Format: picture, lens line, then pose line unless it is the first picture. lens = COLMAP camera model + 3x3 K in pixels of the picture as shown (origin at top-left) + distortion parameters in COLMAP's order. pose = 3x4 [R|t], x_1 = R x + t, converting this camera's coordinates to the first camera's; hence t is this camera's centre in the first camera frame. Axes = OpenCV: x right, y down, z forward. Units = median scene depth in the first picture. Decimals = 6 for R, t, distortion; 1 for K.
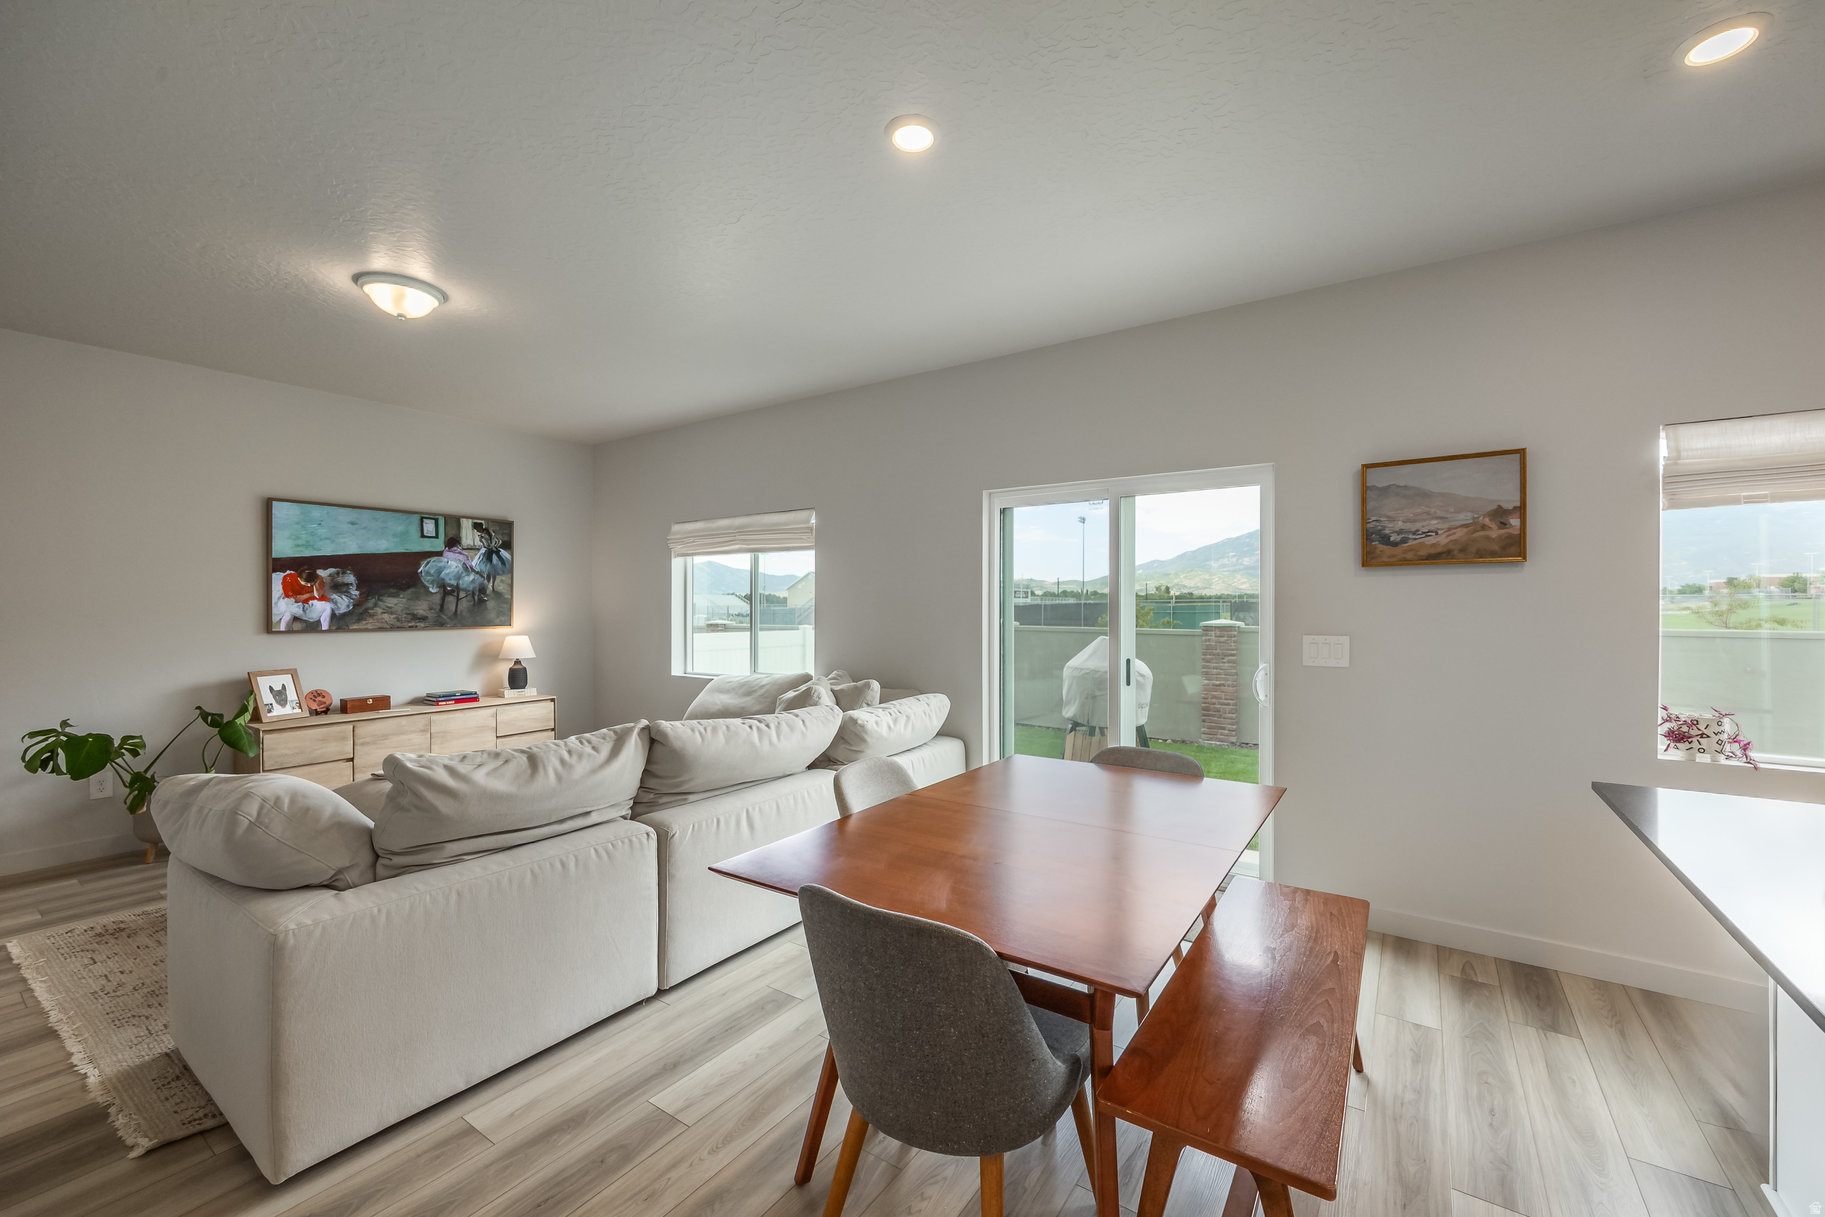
lens RADIAL K [[719.0, 0, 912.5], [0, 719.0, 608.5], [0, 0, 1]] dist [0.008065, 0.000142]
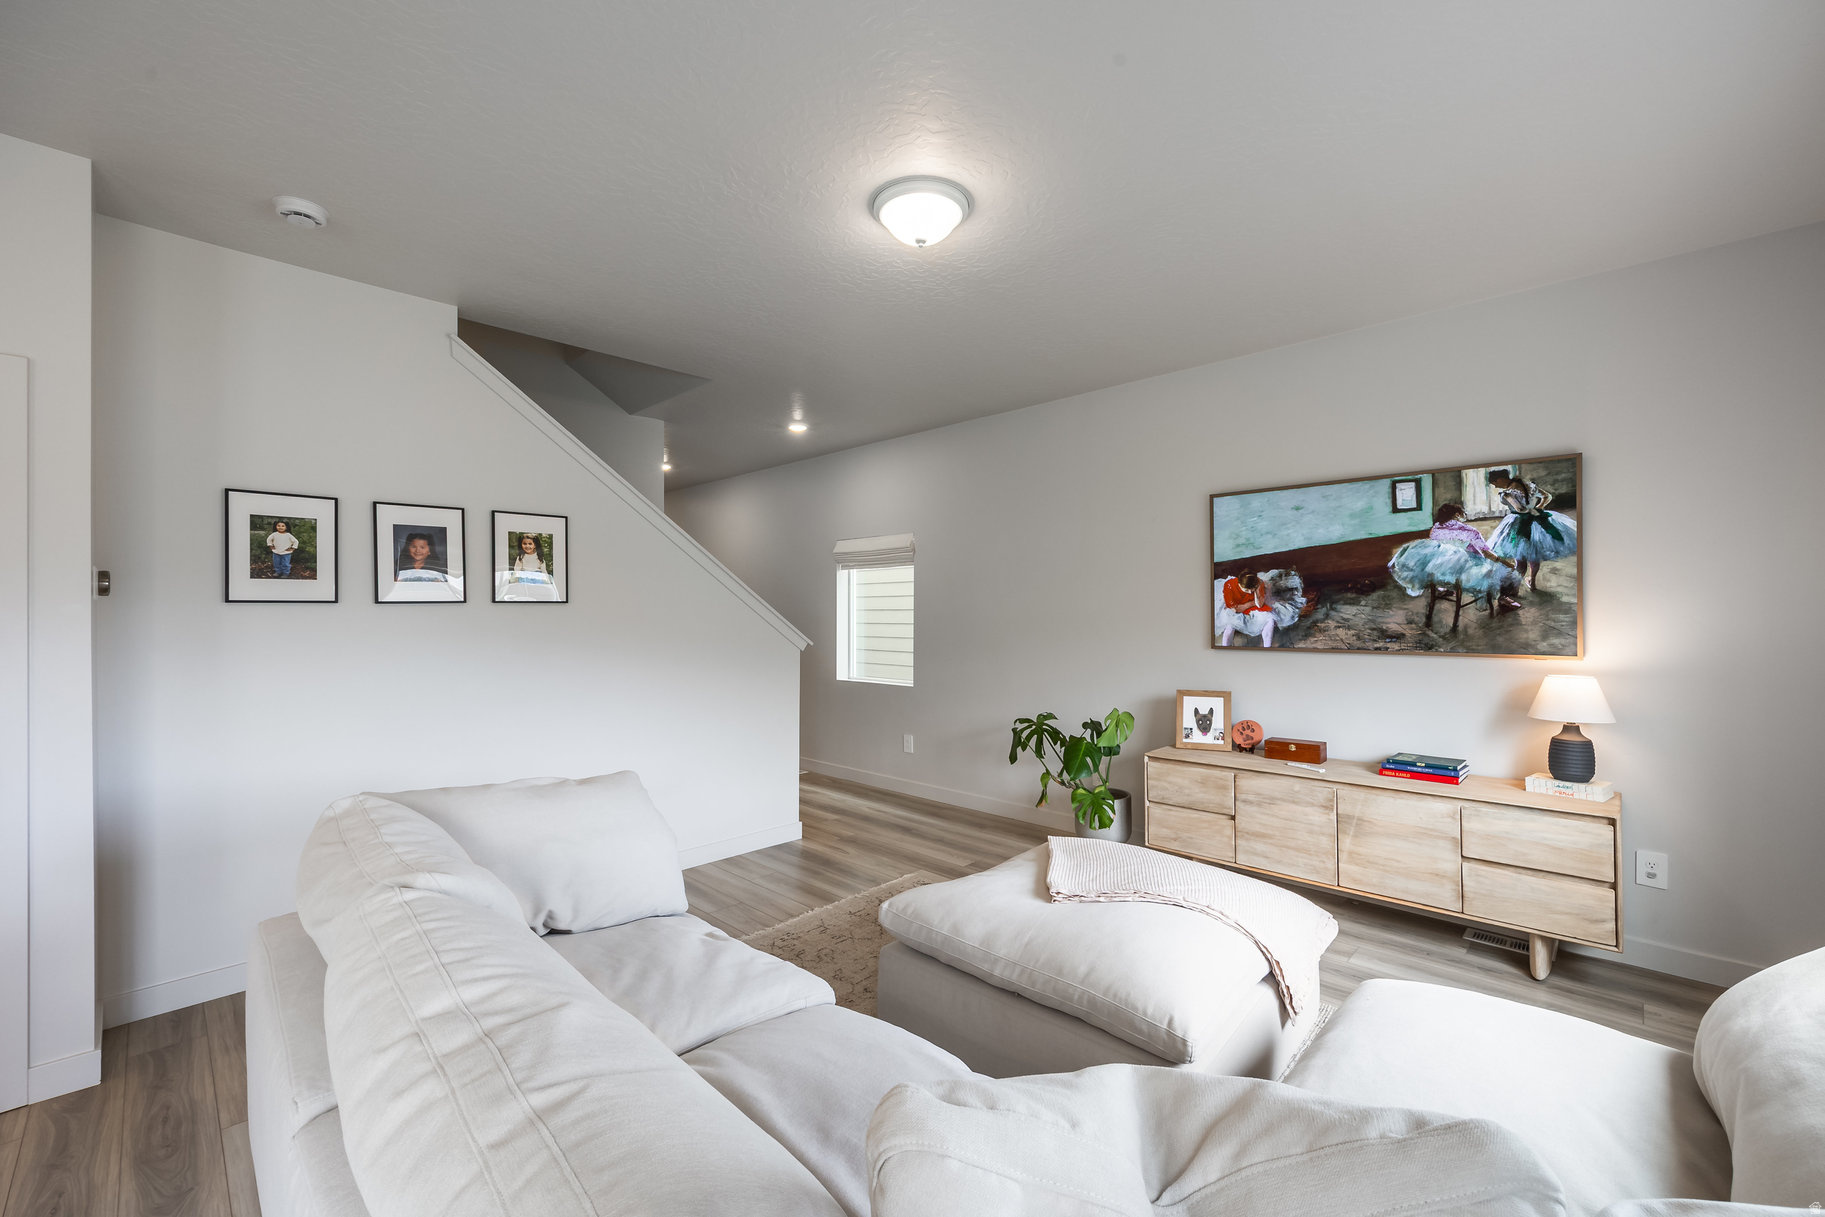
lens RADIAL K [[719.0, 0, 912.5], [0, 719.0, 608.5], [0, 0, 1]] dist [0.008065, 0.000142]
pose [[-0.146482, -0.005337, -0.989199, 0.030701], [0.001495, 0.999983, -0.005616, -0.009041], [0.989212, -0.002301, -0.146472, 0.691948]]
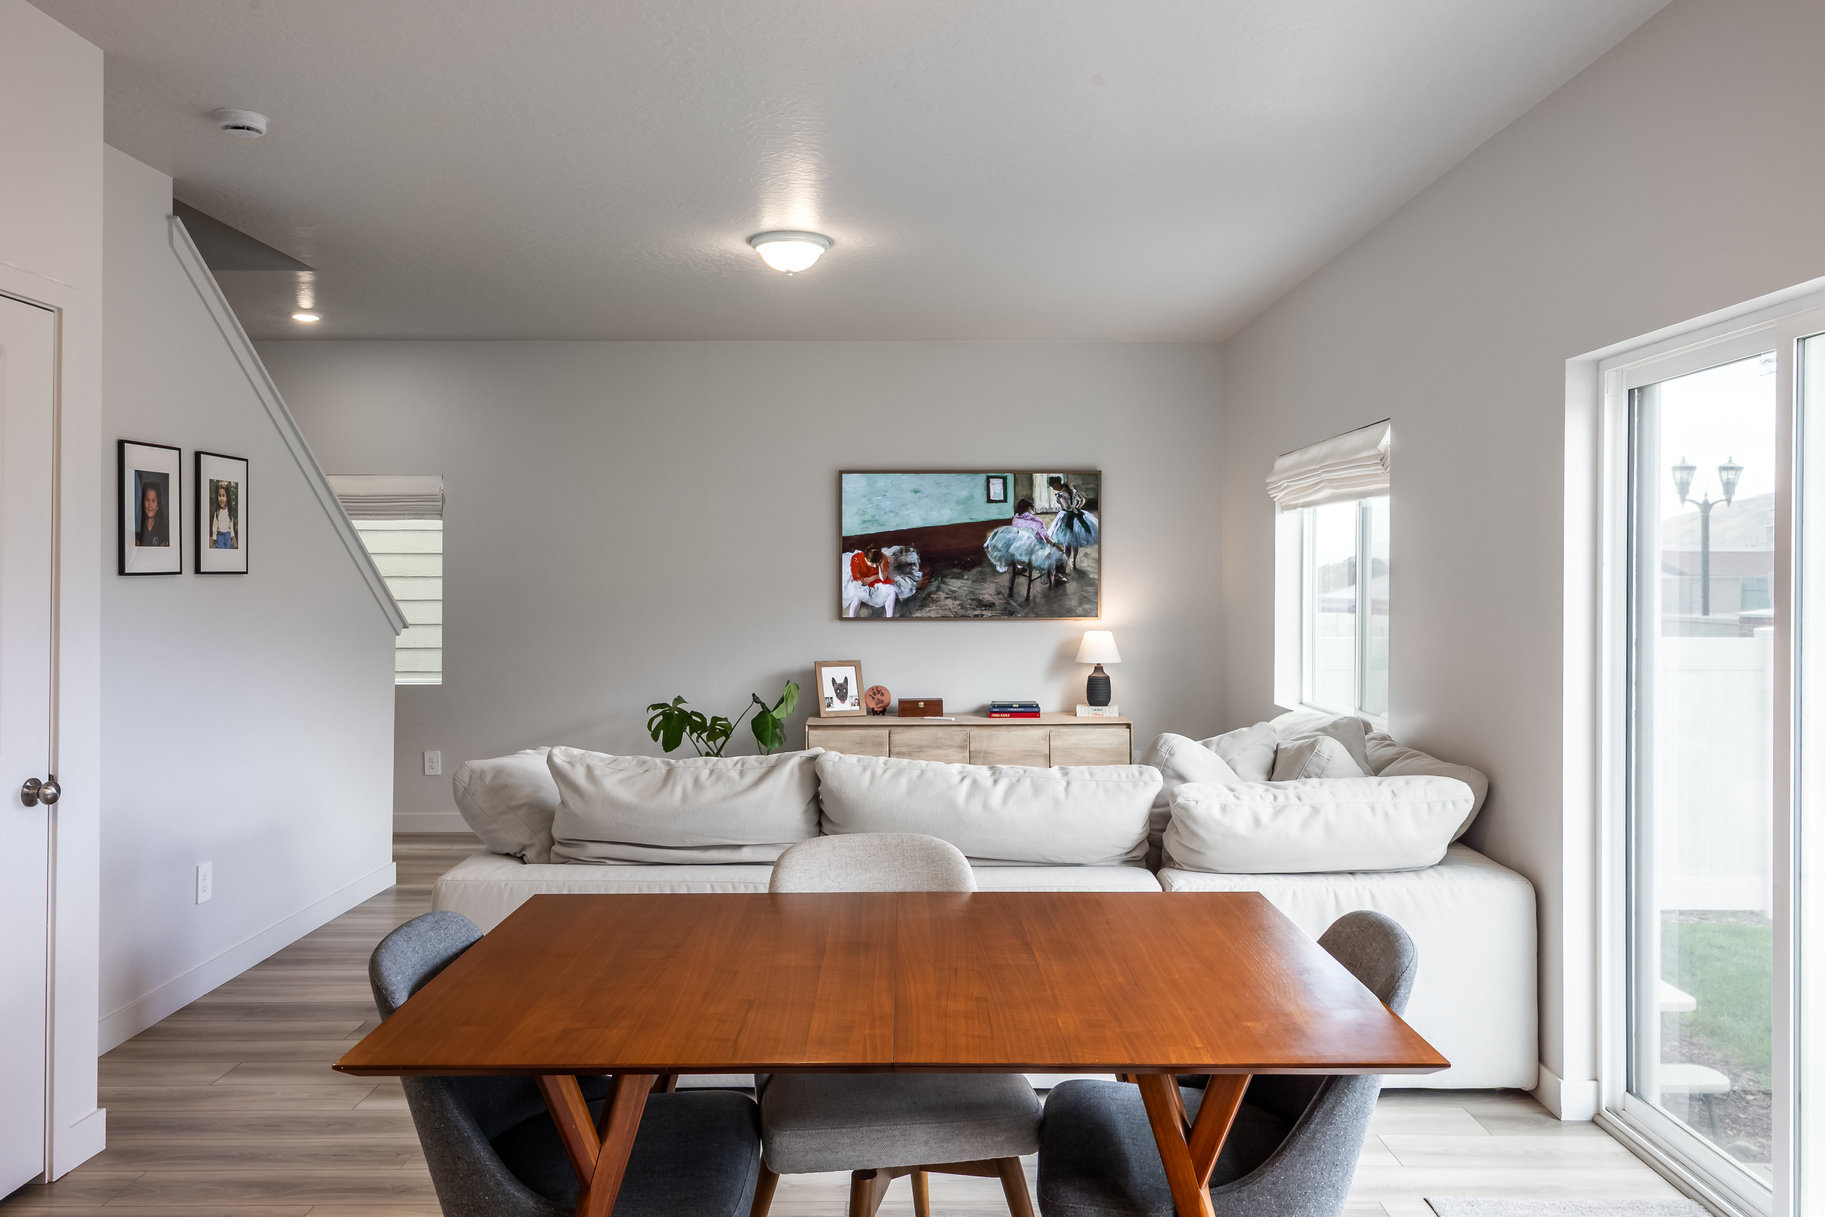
lens RADIAL K [[1261.0, 0, 911.4], [0, 1261.0, 587.7], [0, 0, 1]] dist [-0.001249, 0.000189]
pose [[0.584277, 0.005962, -0.811533, 0.402231], [-0.000815, 0.999977, 0.006760, -0.015340], [0.811554, -0.003288, 0.584268, 0.134836]]
